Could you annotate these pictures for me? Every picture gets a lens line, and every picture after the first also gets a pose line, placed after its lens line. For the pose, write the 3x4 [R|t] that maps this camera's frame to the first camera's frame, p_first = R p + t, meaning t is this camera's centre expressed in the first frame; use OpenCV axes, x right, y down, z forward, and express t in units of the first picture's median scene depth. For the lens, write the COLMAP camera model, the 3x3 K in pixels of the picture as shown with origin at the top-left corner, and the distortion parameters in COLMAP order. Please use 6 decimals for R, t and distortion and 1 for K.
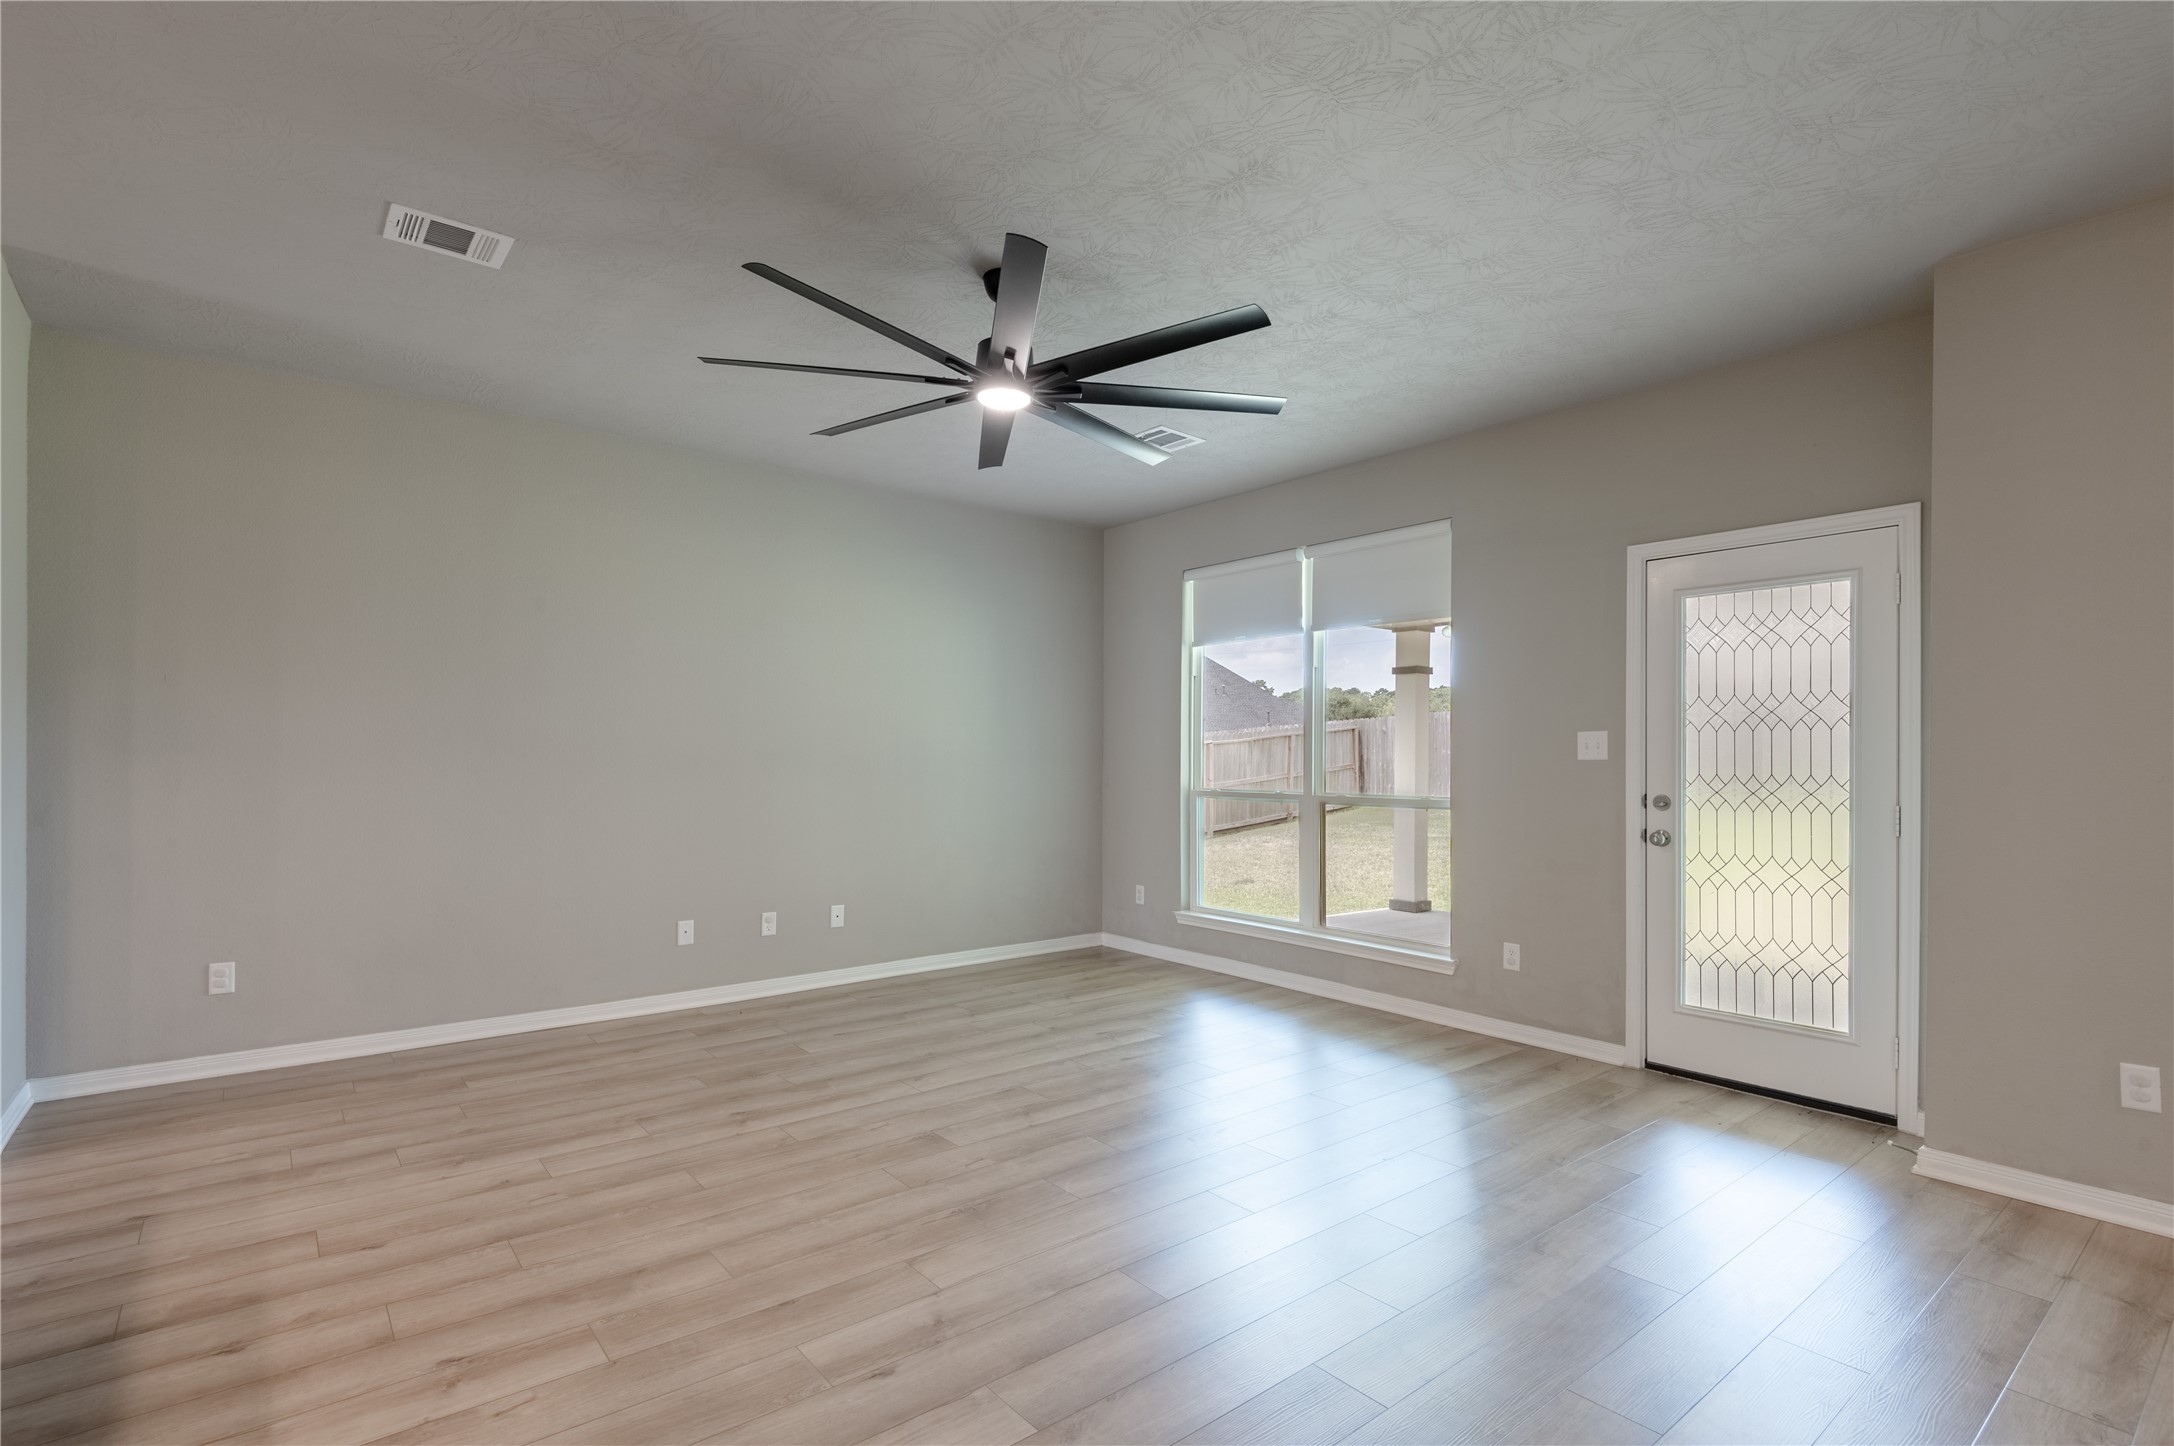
lens RADIAL K [[1004.5, 0, 1092.4], [0, 1004.5, 738.5], [0, 0, 1]] dist [0.020642, -0.011358]
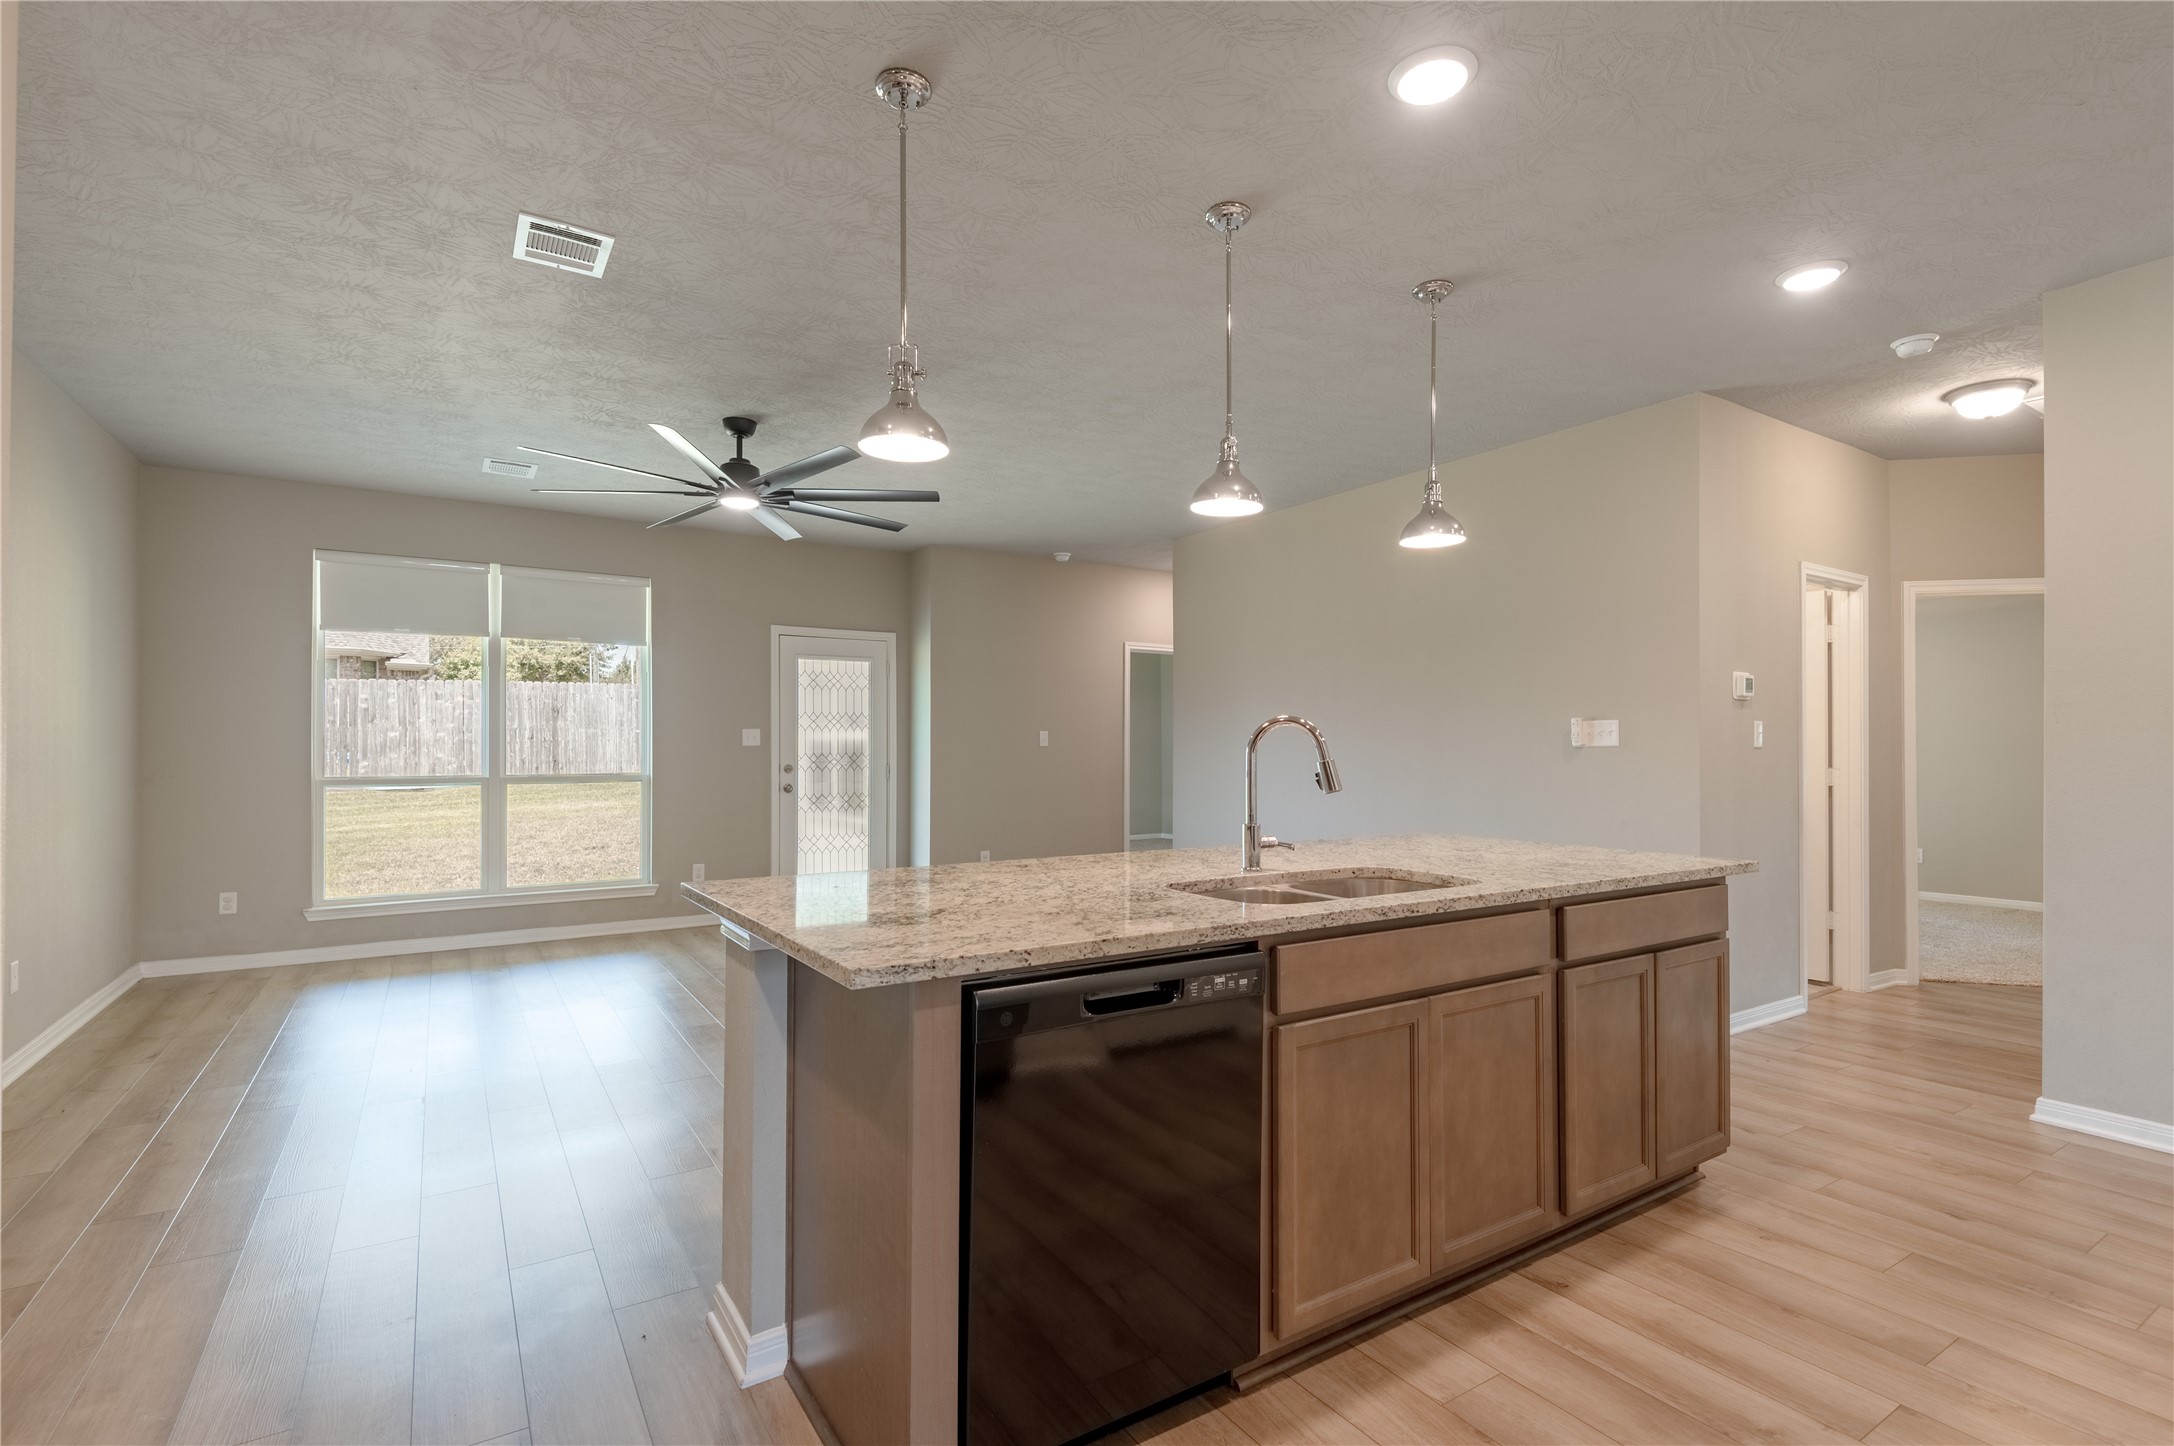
lens RADIAL K [[1004.5, 0, 1097.2], [0, 1004.5, 734.3], [0, 0, 1]] dist [0.020642, -0.011358]
pose [[0.114405, 0.003939, 0.993426, -1.196081], [-0.020548, 0.999788, -0.001598, -0.007937], [-0.993222, -0.020230, 0.114462, 0.245640]]
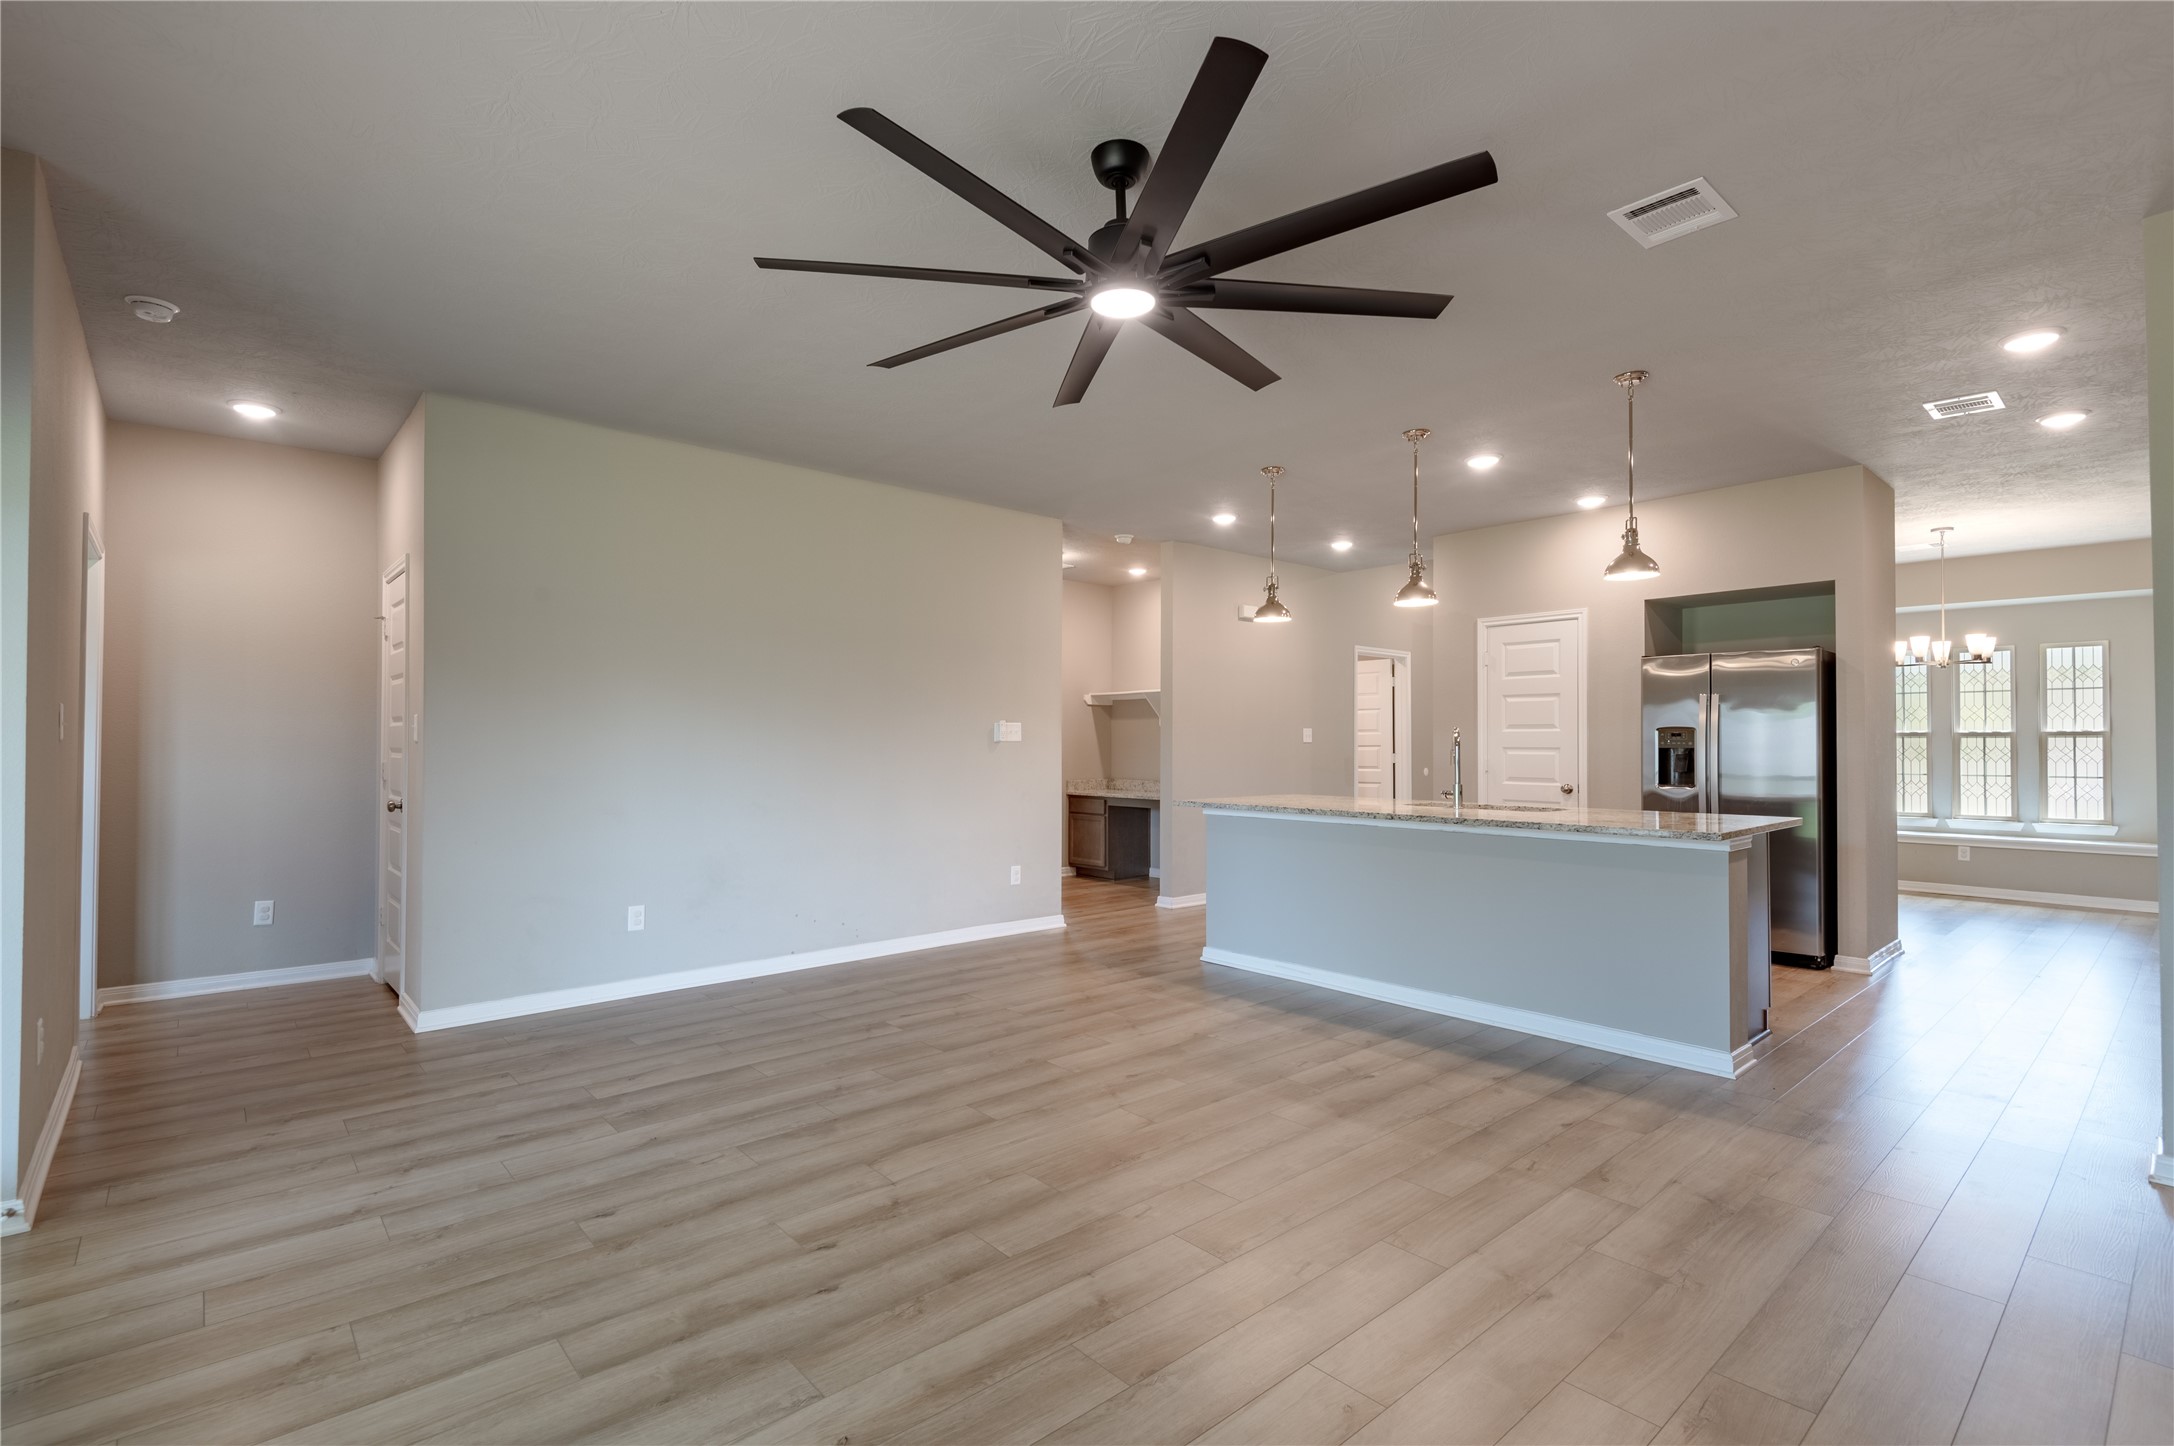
lens RADIAL K [[1004.5, 0, 1086.8], [0, 1004.5, 730.7], [0, 0, 1]] dist [0.020642, -0.011358]
pose [[-0.999114, -0.009715, -0.040938, -0.021739], [-0.008460, 0.999492, -0.030715, 0.024961], [0.041216, -0.030342, -0.998689, 1.452617]]
